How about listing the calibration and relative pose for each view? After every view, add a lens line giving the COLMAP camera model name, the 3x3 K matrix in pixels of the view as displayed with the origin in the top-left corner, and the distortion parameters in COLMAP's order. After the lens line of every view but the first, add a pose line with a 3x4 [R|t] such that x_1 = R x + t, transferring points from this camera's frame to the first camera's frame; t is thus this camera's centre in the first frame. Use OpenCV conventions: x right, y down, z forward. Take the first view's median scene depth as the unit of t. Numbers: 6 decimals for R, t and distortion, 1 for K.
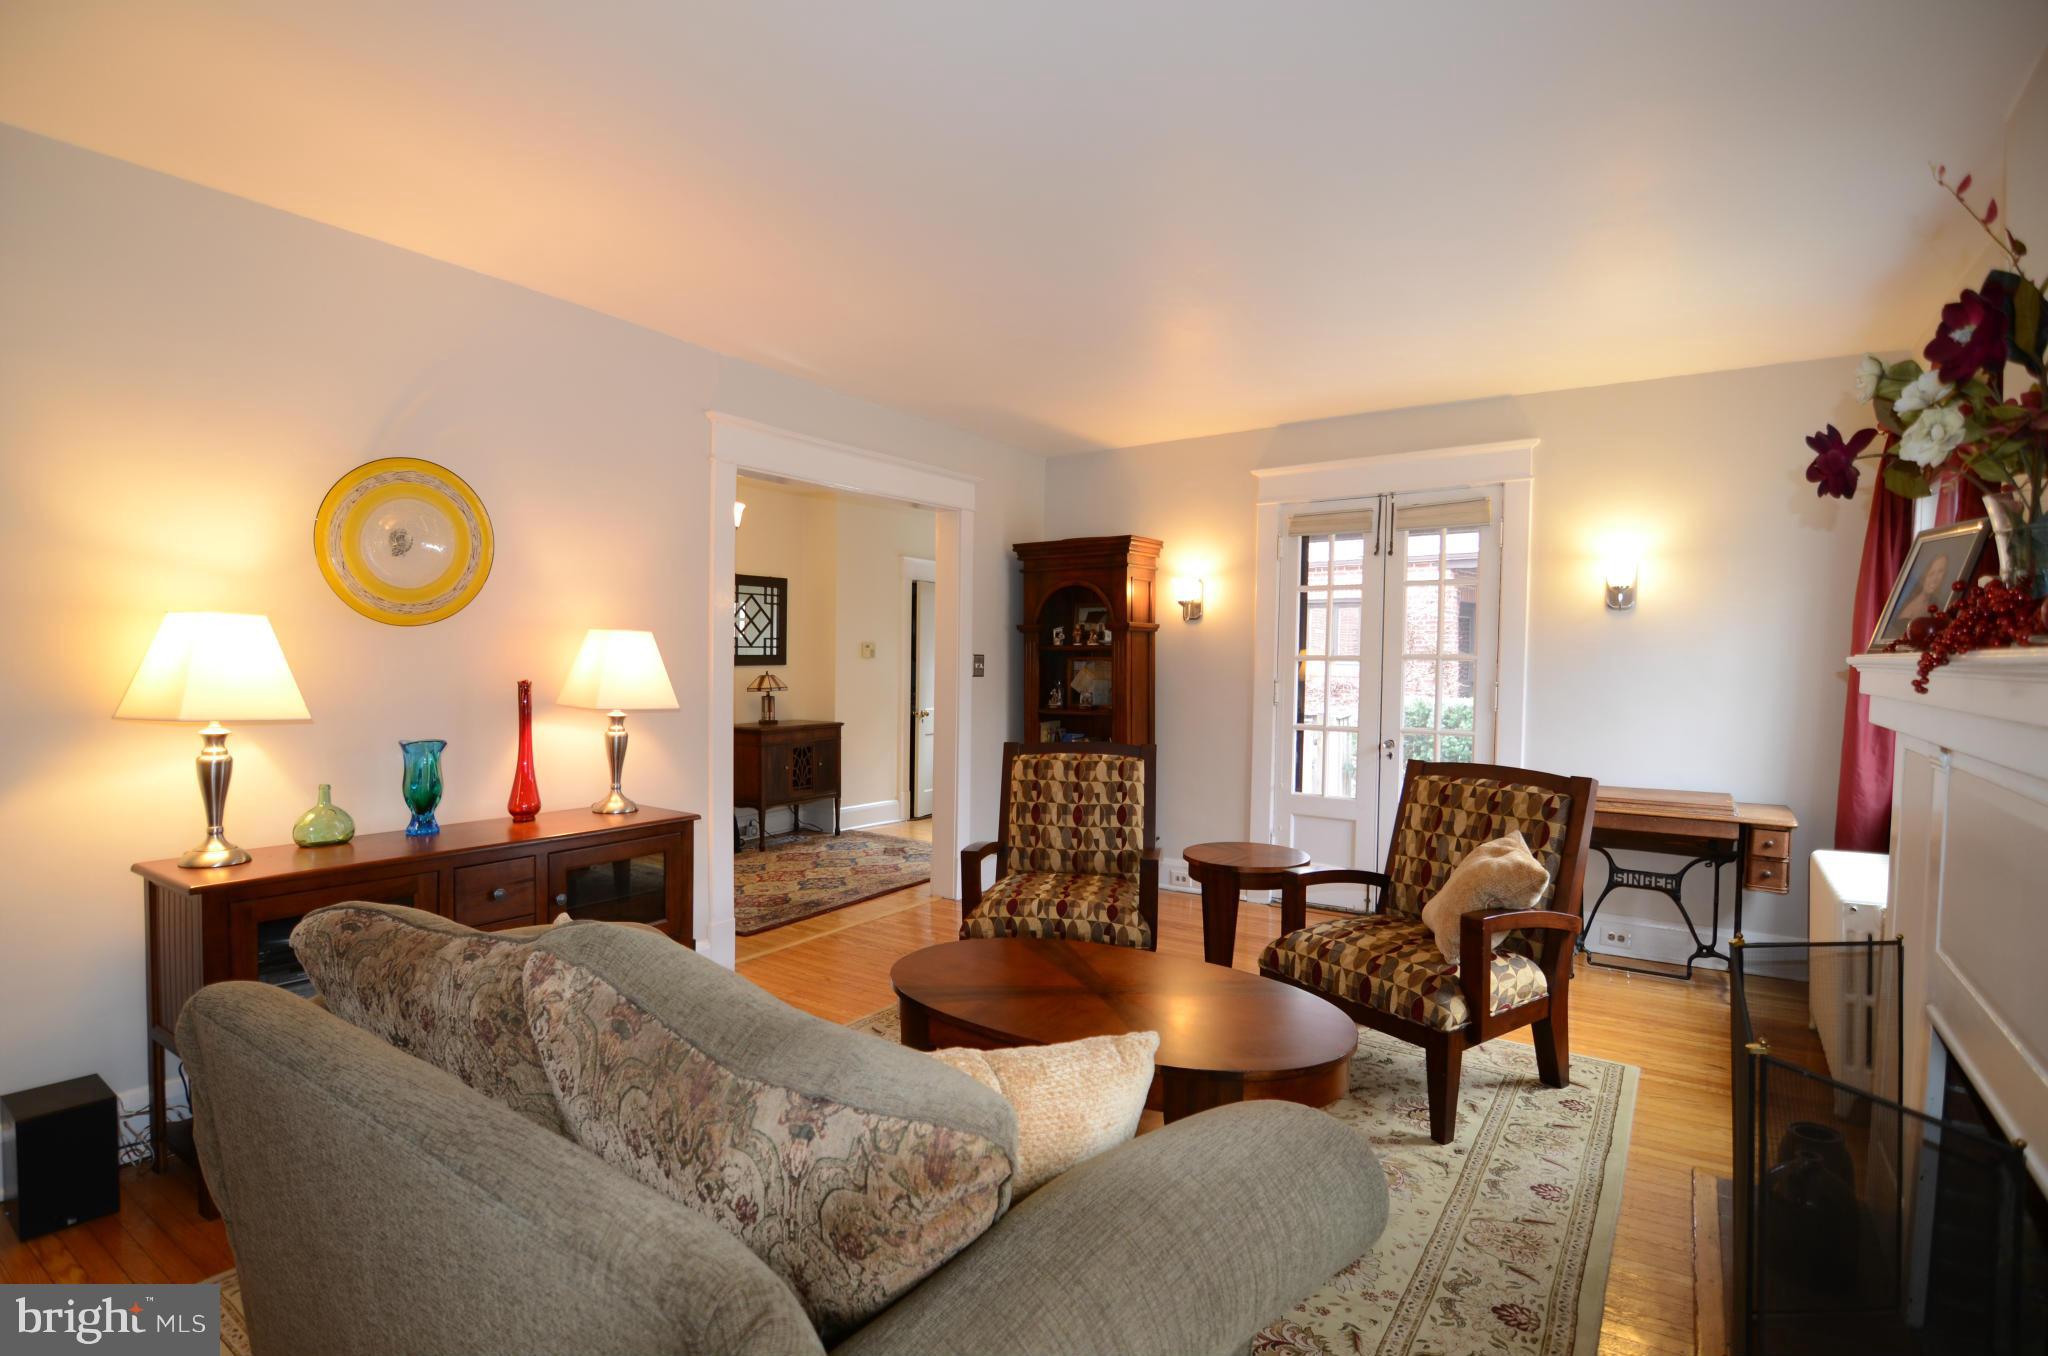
lens RADIAL K [[991.3, 0, 1012.6], [0, 991.3, 692.1], [0, 0, 1]] dist [0.001408, -0.012889]
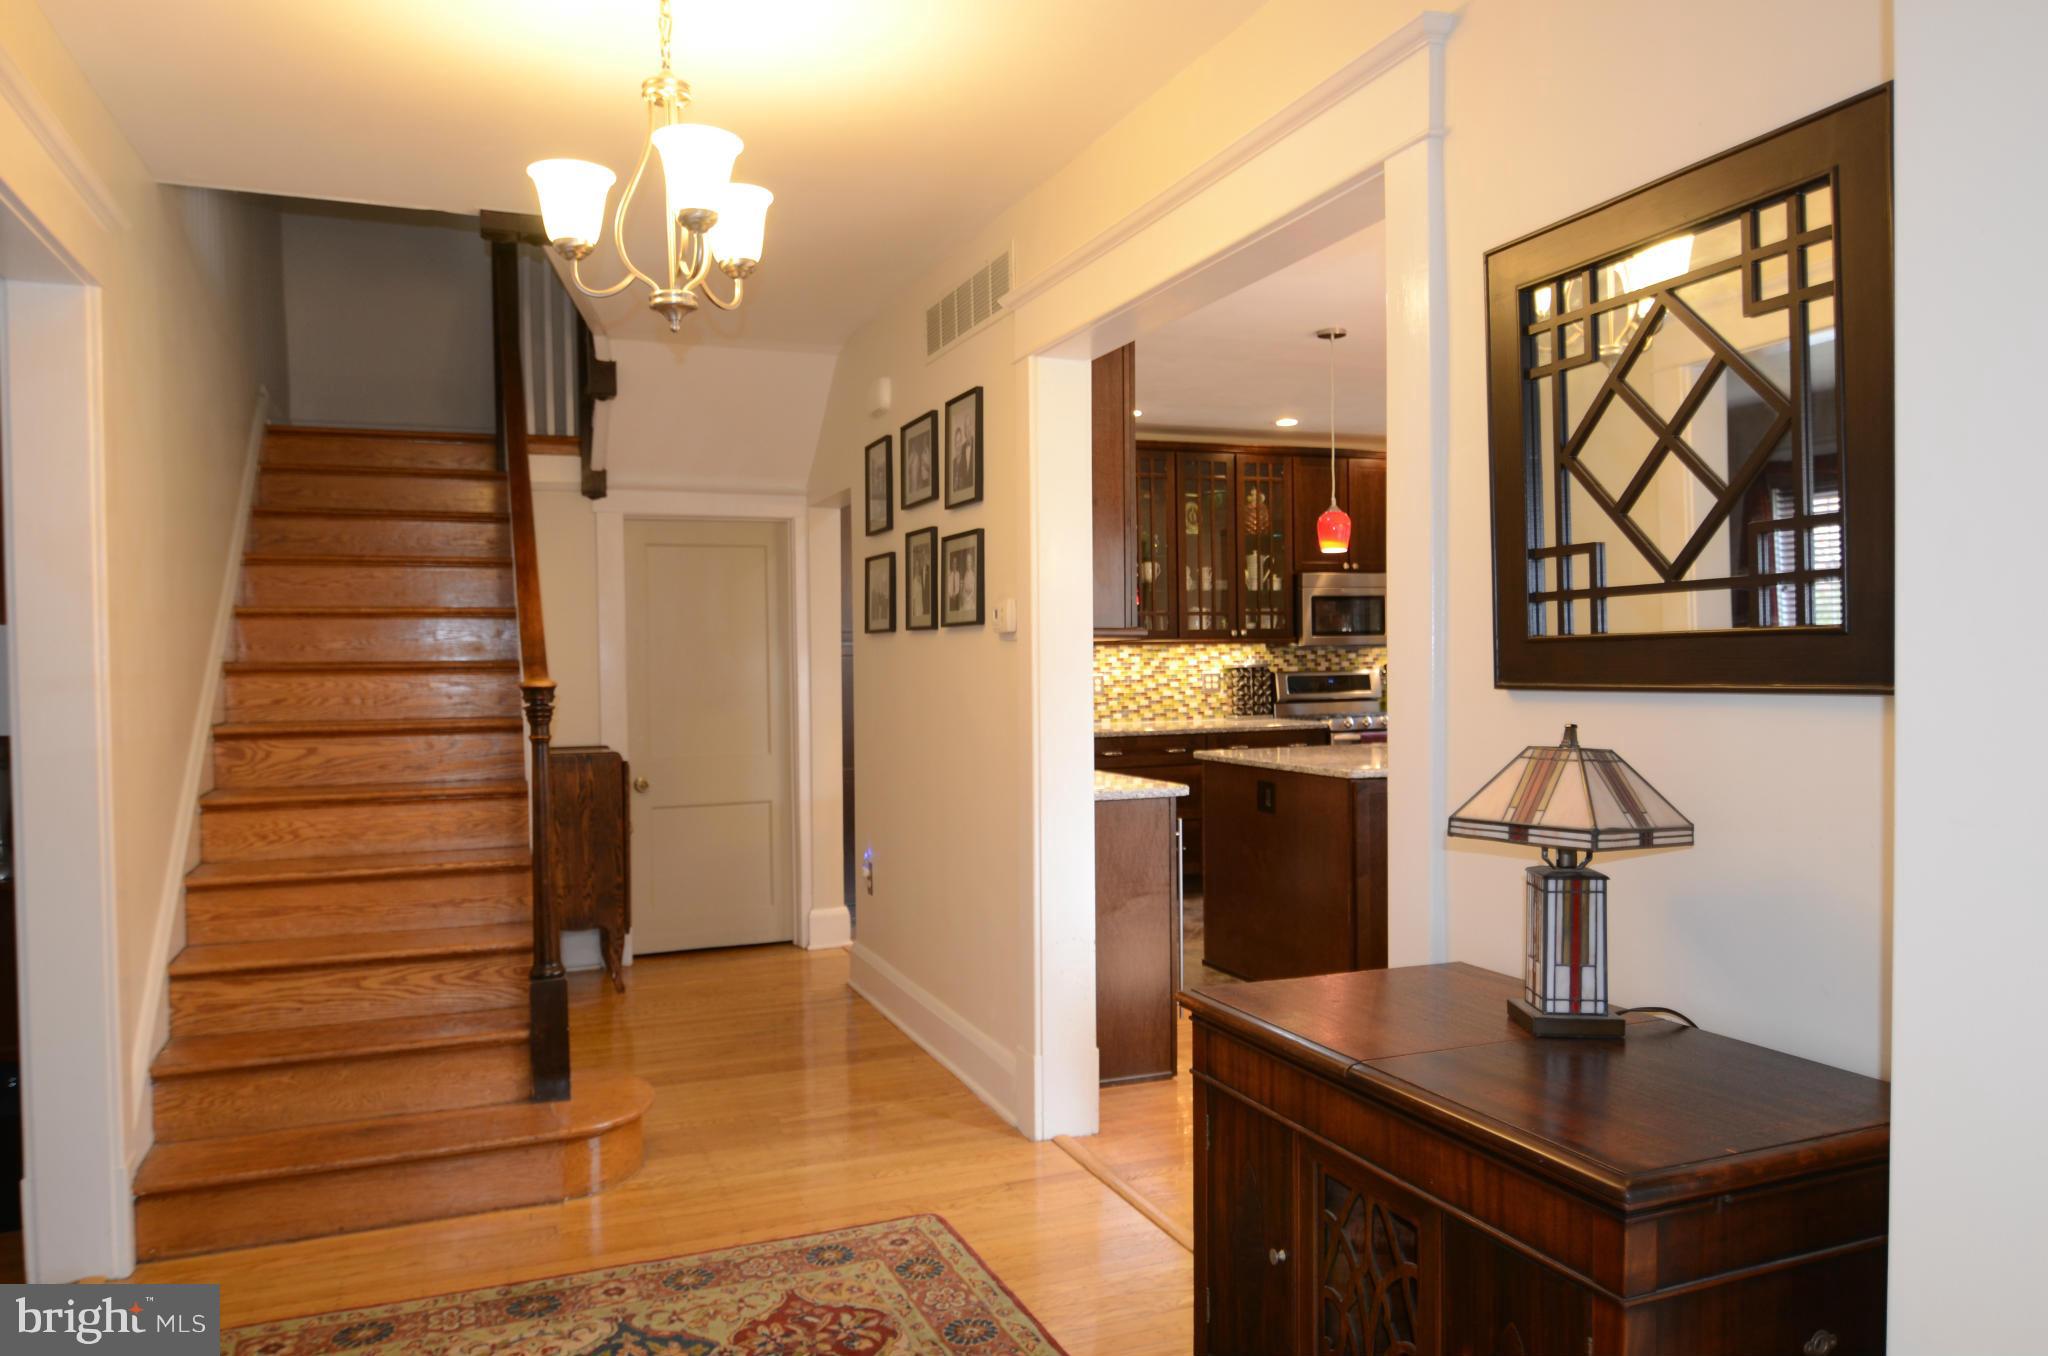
lens RADIAL K [[1363.7, 0, 1017.0], [0, 1363.7, 691.4], [0, 0, 1]] dist [0.006499, 0.001883]
pose [[-0.550037, 0.024157, -0.834791, 0.005596], [-0.013692, 0.999186, 0.037936, -0.034206], [0.835028, 0.032297, -0.549258, 1.021421]]
